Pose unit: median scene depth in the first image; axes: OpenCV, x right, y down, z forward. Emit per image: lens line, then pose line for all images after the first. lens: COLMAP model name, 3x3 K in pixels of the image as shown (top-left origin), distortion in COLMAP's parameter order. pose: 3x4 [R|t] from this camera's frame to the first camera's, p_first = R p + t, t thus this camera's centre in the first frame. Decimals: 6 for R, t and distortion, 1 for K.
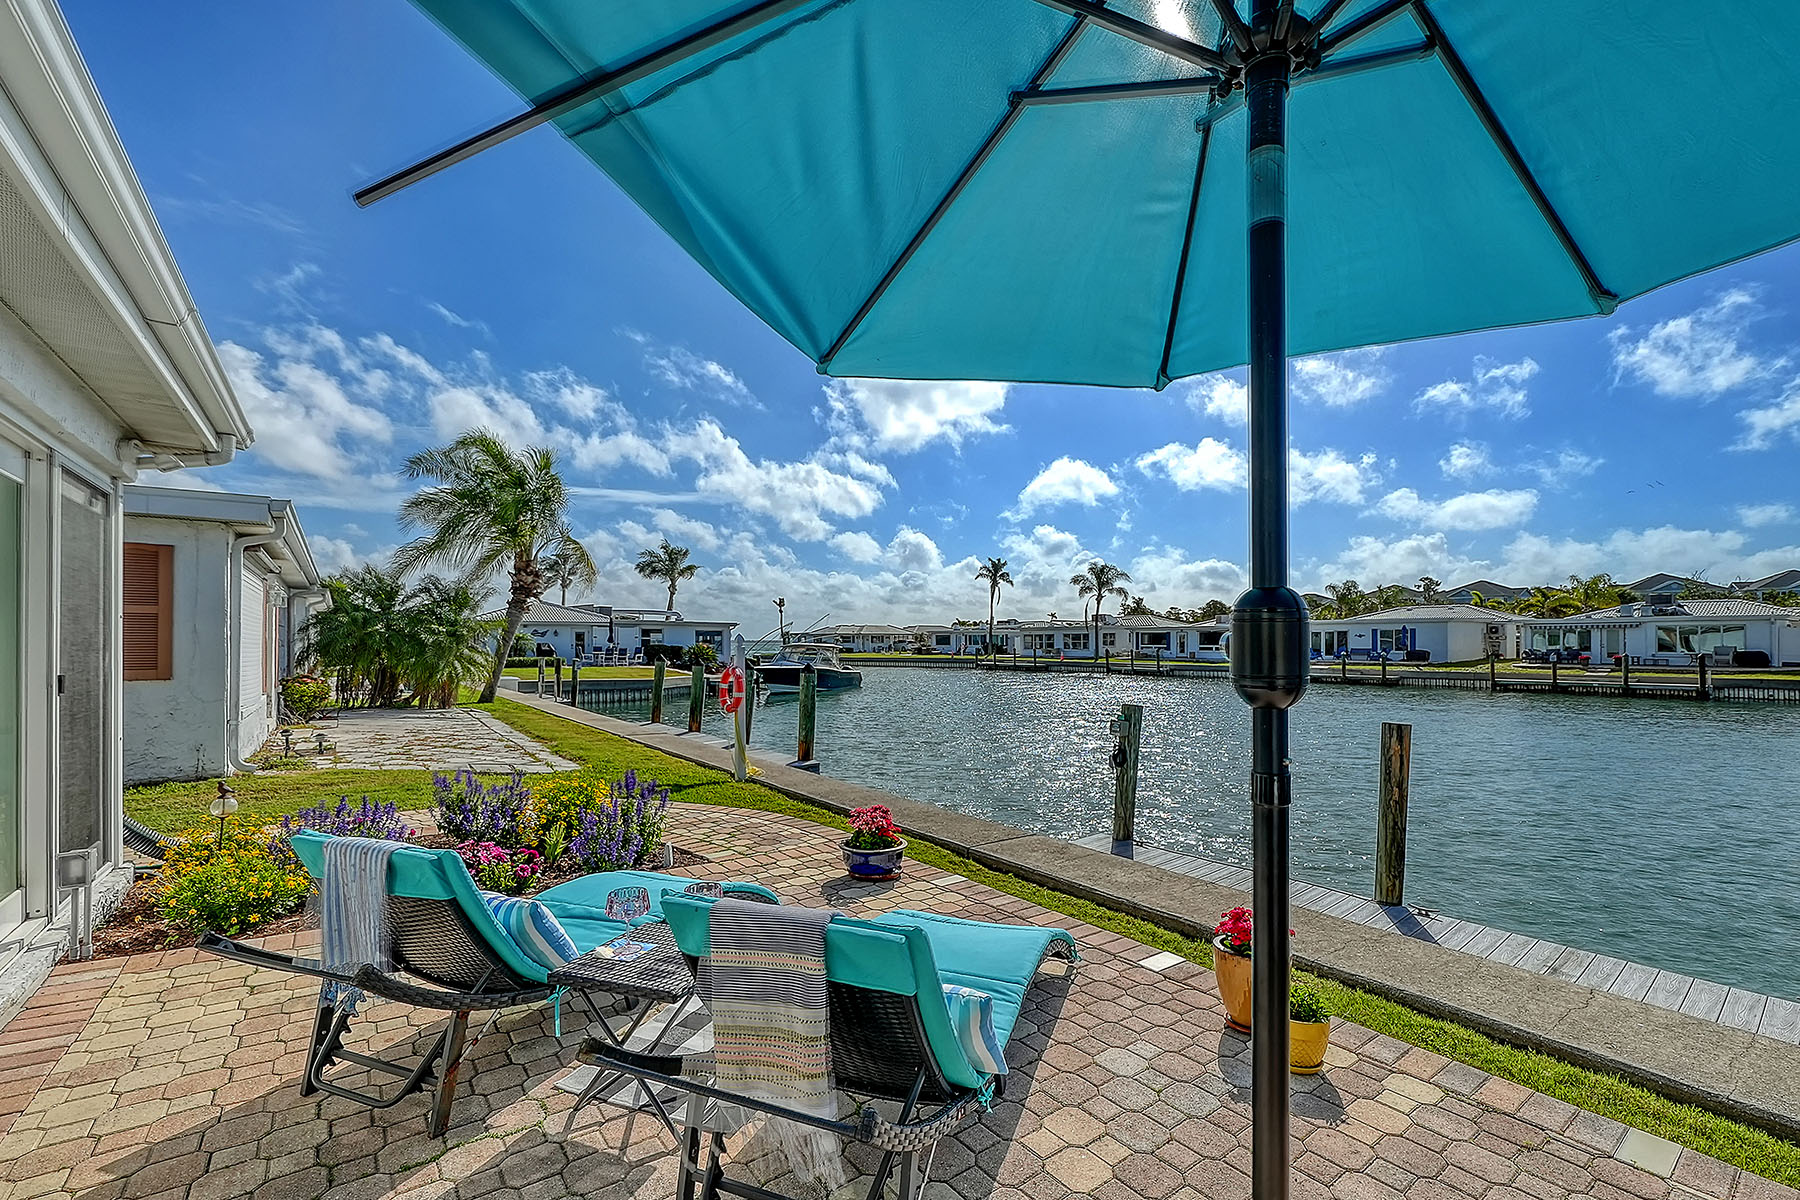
lens RADIAL K [[729.8, 0, 898.4], [0, 729.8, 637.7], [0, 0, 1]] dist [-0.012561, -0.000394]
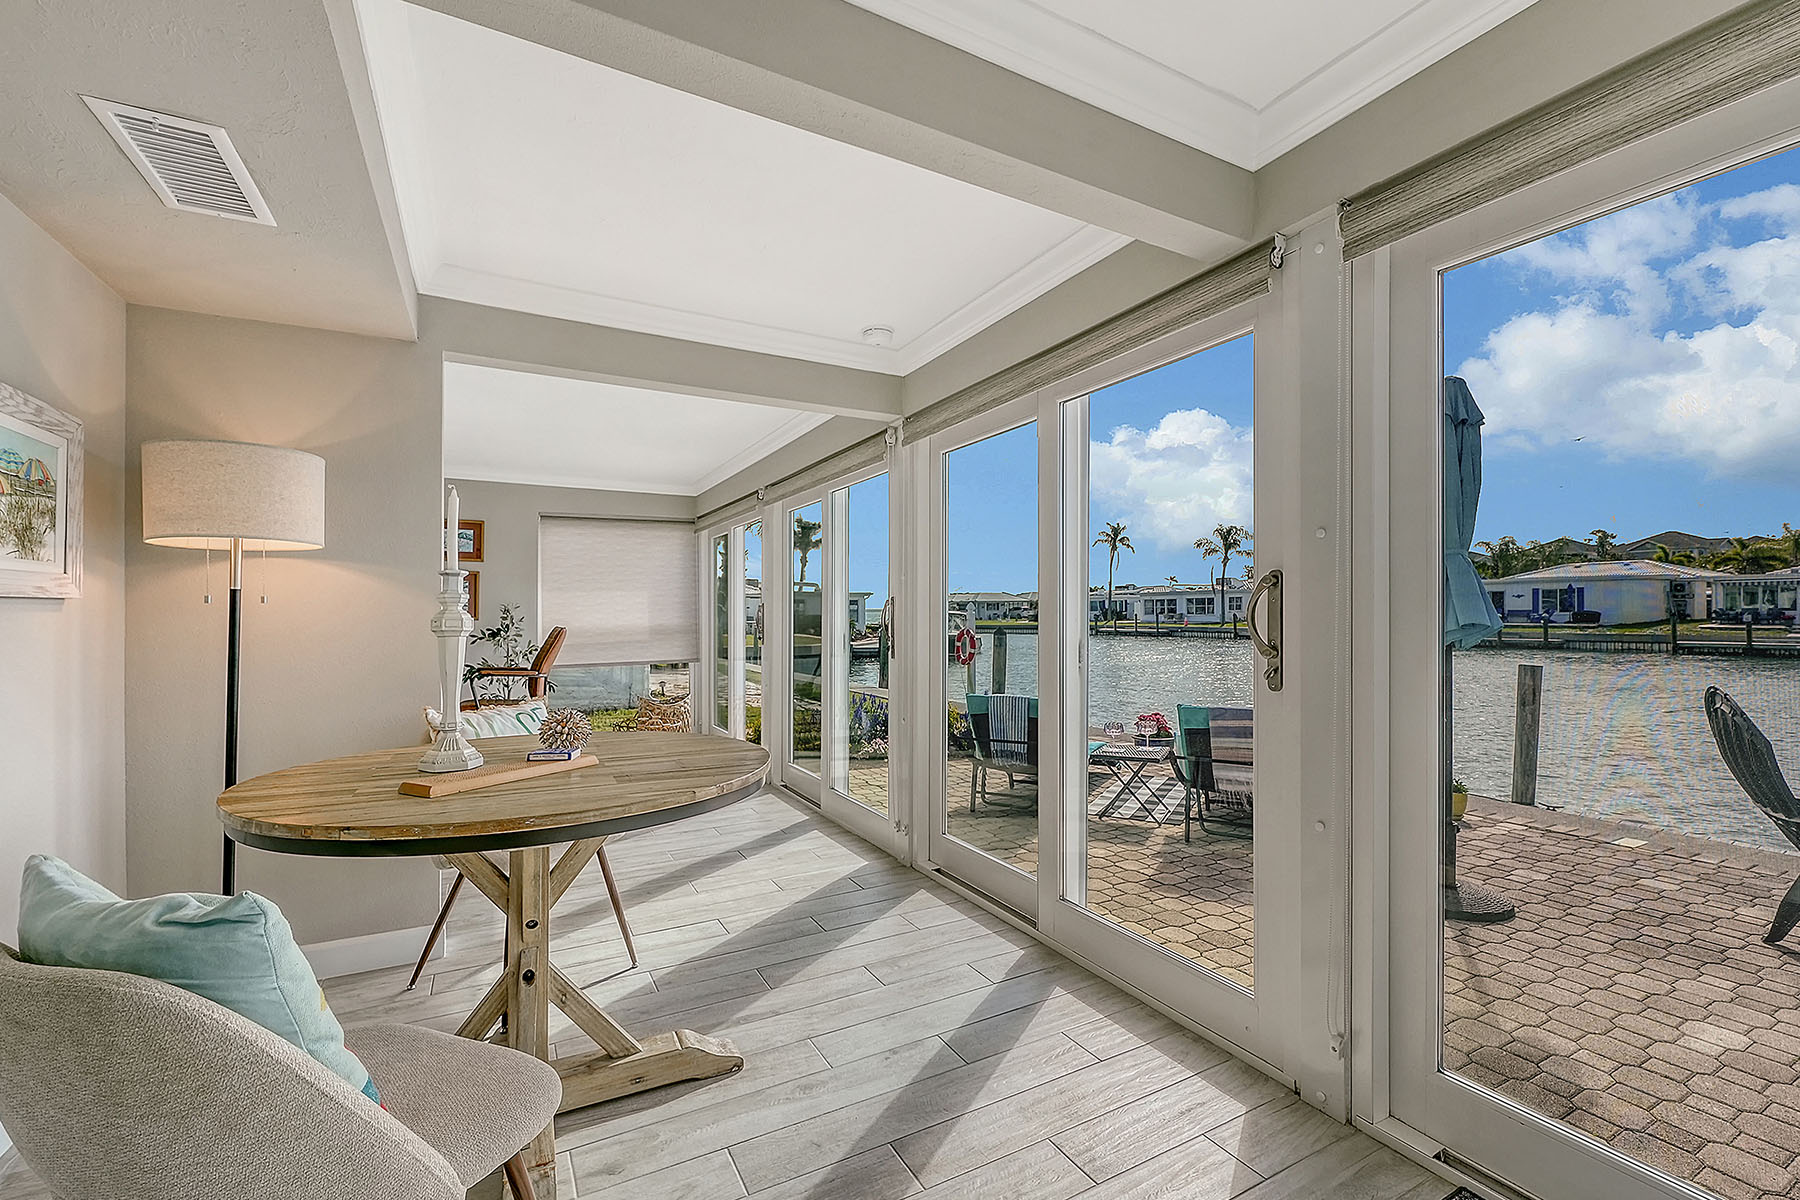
lens RADIAL K [[763.0, 0, 915.5], [0, 763.0, 626.0], [0, 0, 1]] dist [0.000103, -0.000101]
pose [[0.994478, -0.009992, -0.104471, -0.029465], [0.012837, 0.999564, 0.026602, -0.000436], [0.104160, -0.027796, 0.994172, -0.051259]]
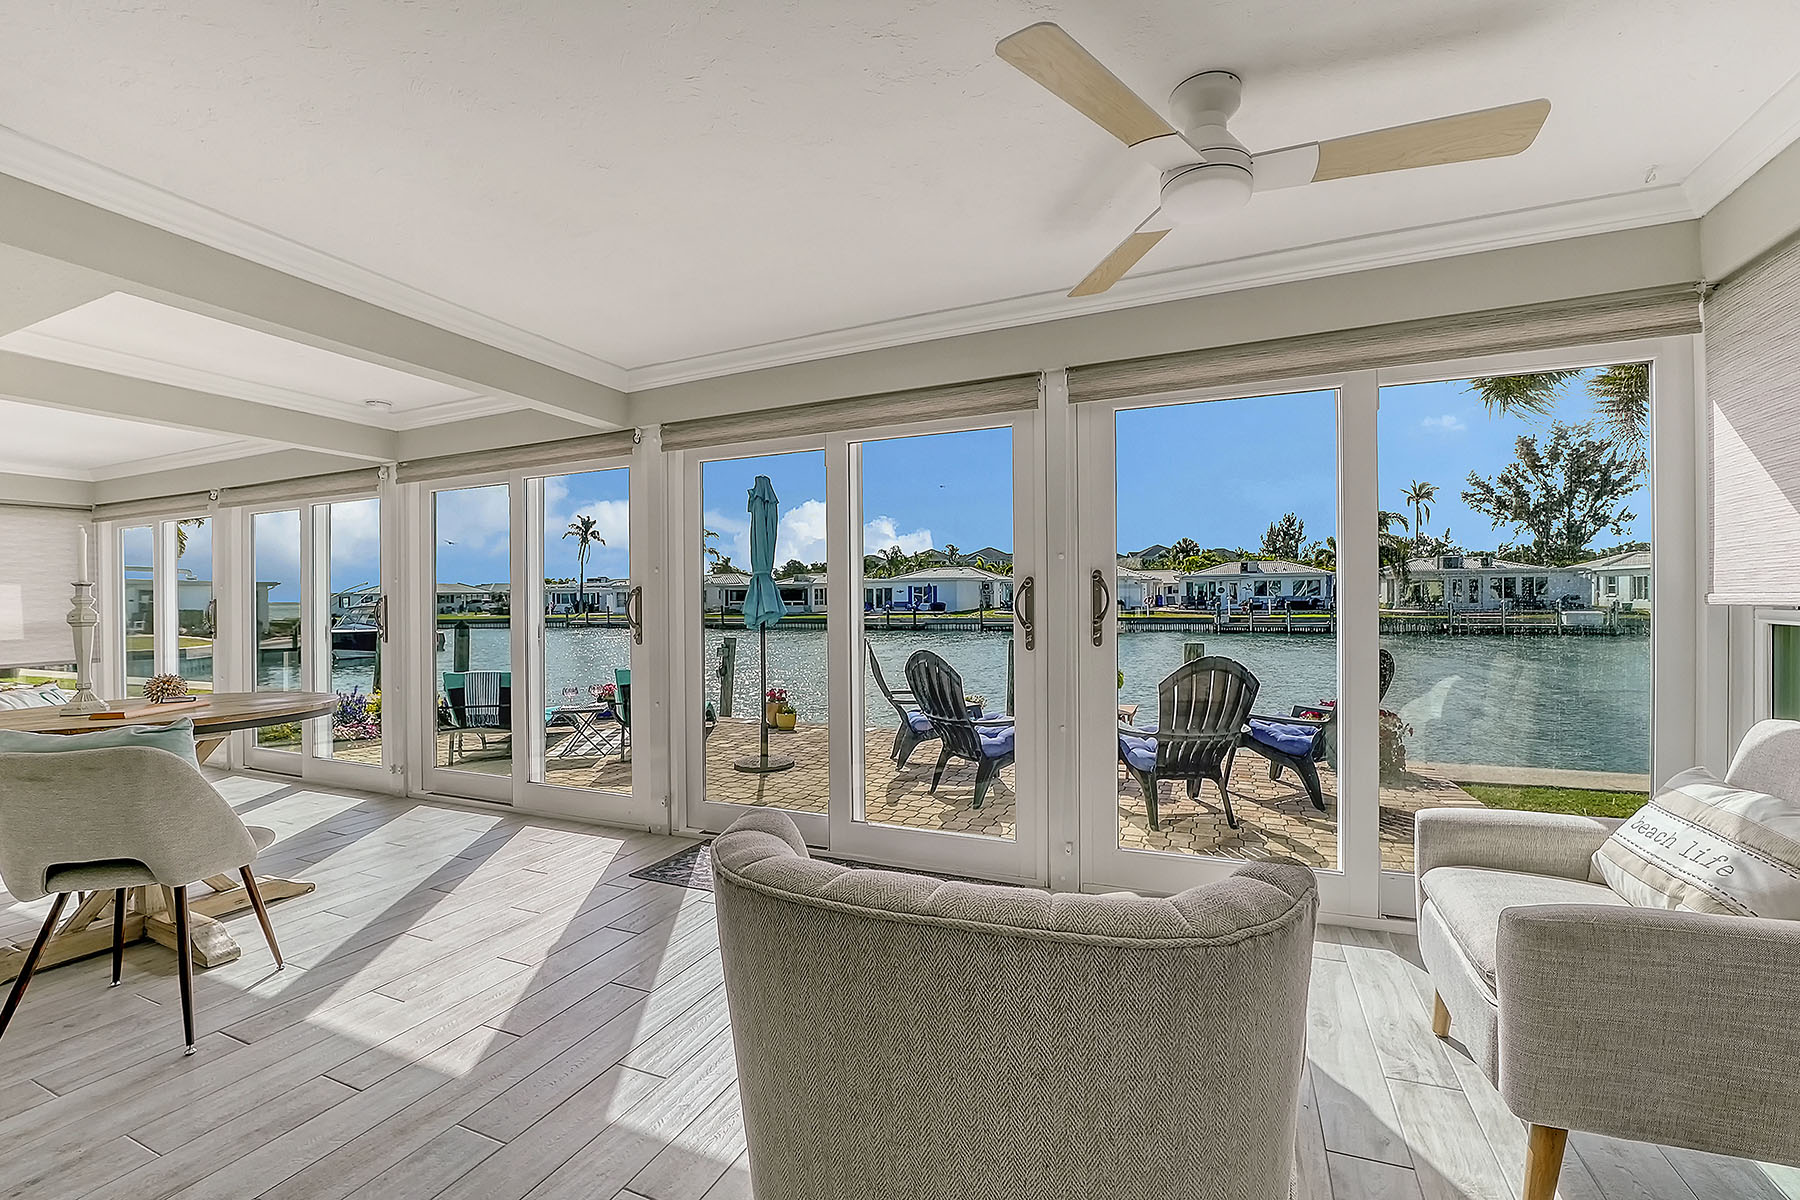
lens RADIAL K [[743.5, 0, 905.3], [0, 743.5, 605.6], [0, 0, 1]] dist [-0.014068, -0.000186]
pose [[0.850008, -0.017063, 0.526493, -0.032682], [0.009058, 0.999801, 0.017780, -0.001103], [-0.526691, -0.010344, 0.849994, -0.092306]]
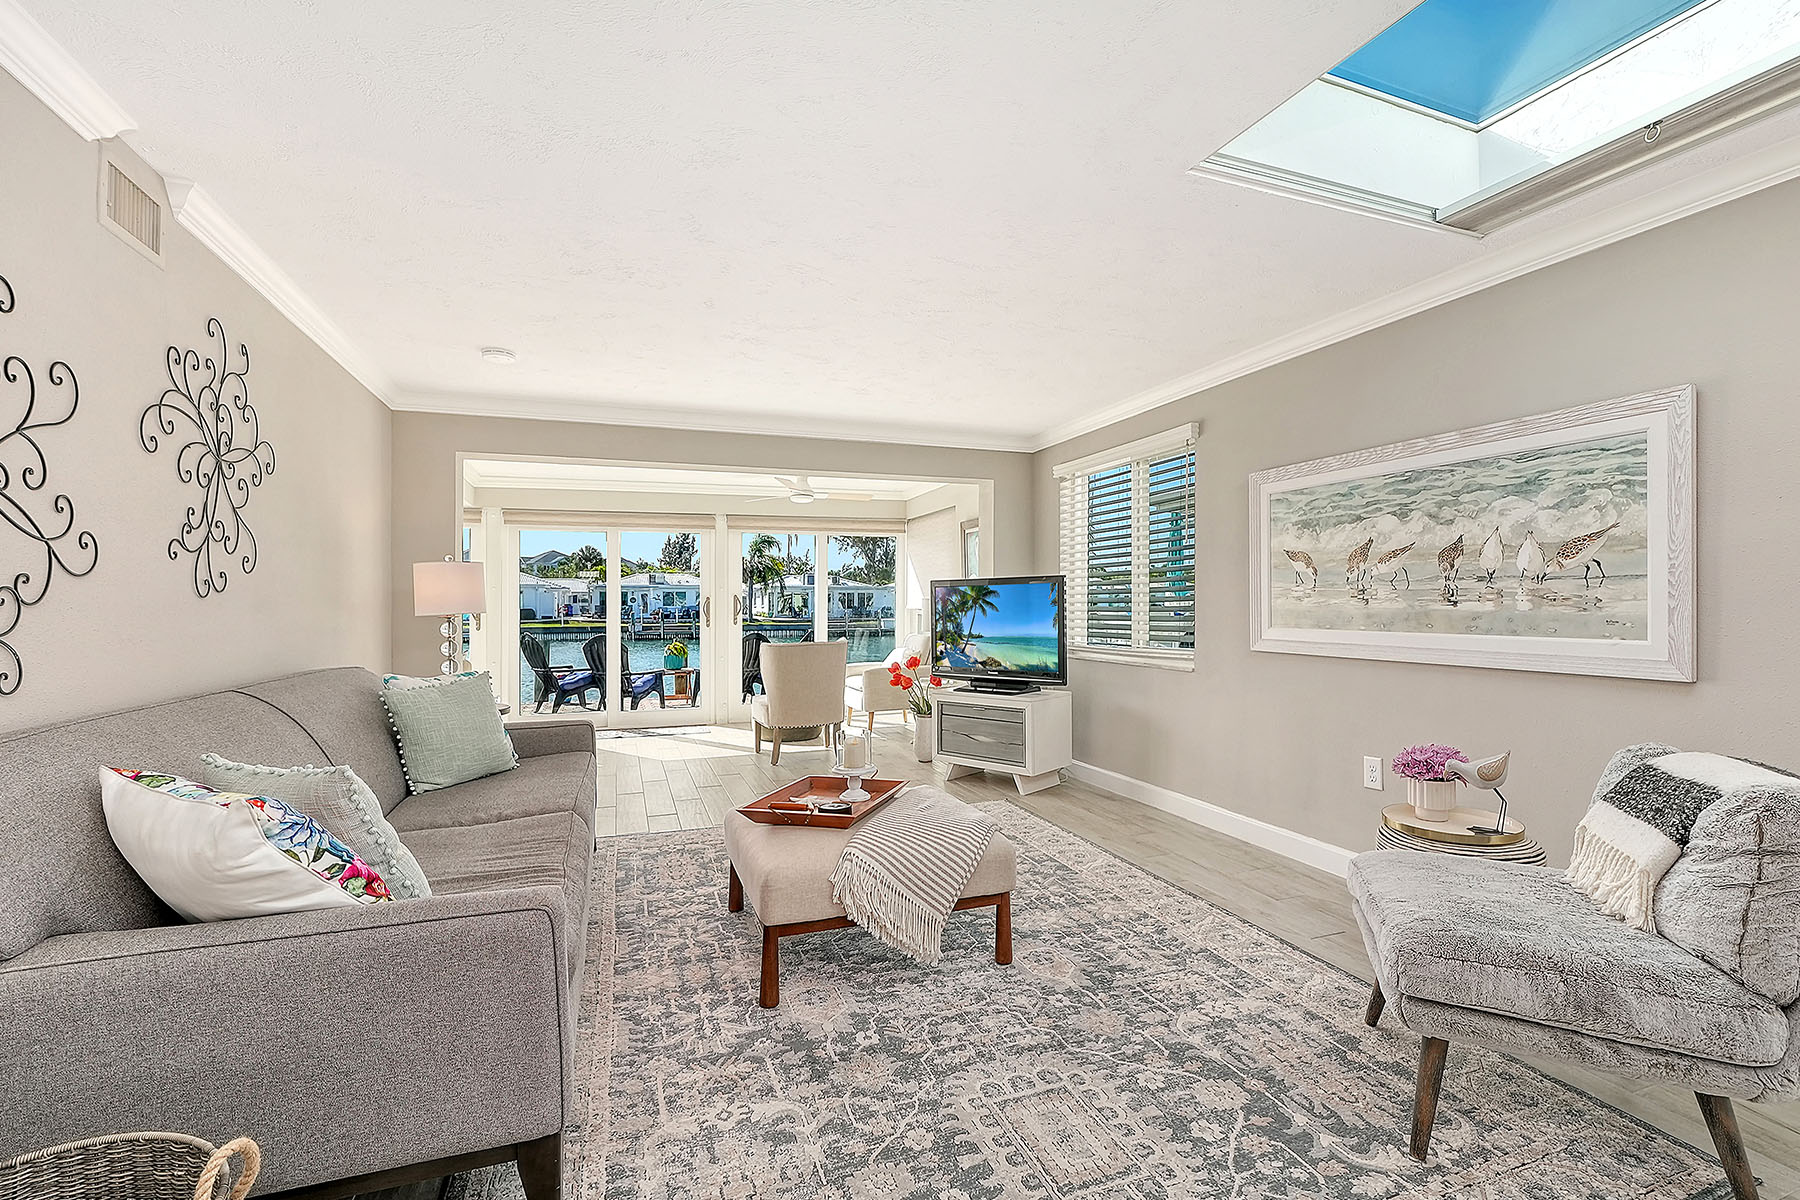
lens RADIAL K [[797.9, 0, 900.0], [0, 797.9, 600.0], [0, 0, 1]] dist [-0.026307, 0.000033]
pose [[0.261531, 0.001422, 0.965194, -0.136194], [-0.004351, 0.999990, -0.000295, -0.001624], [-0.965185, -0.004122, 0.261534, -0.124122]]
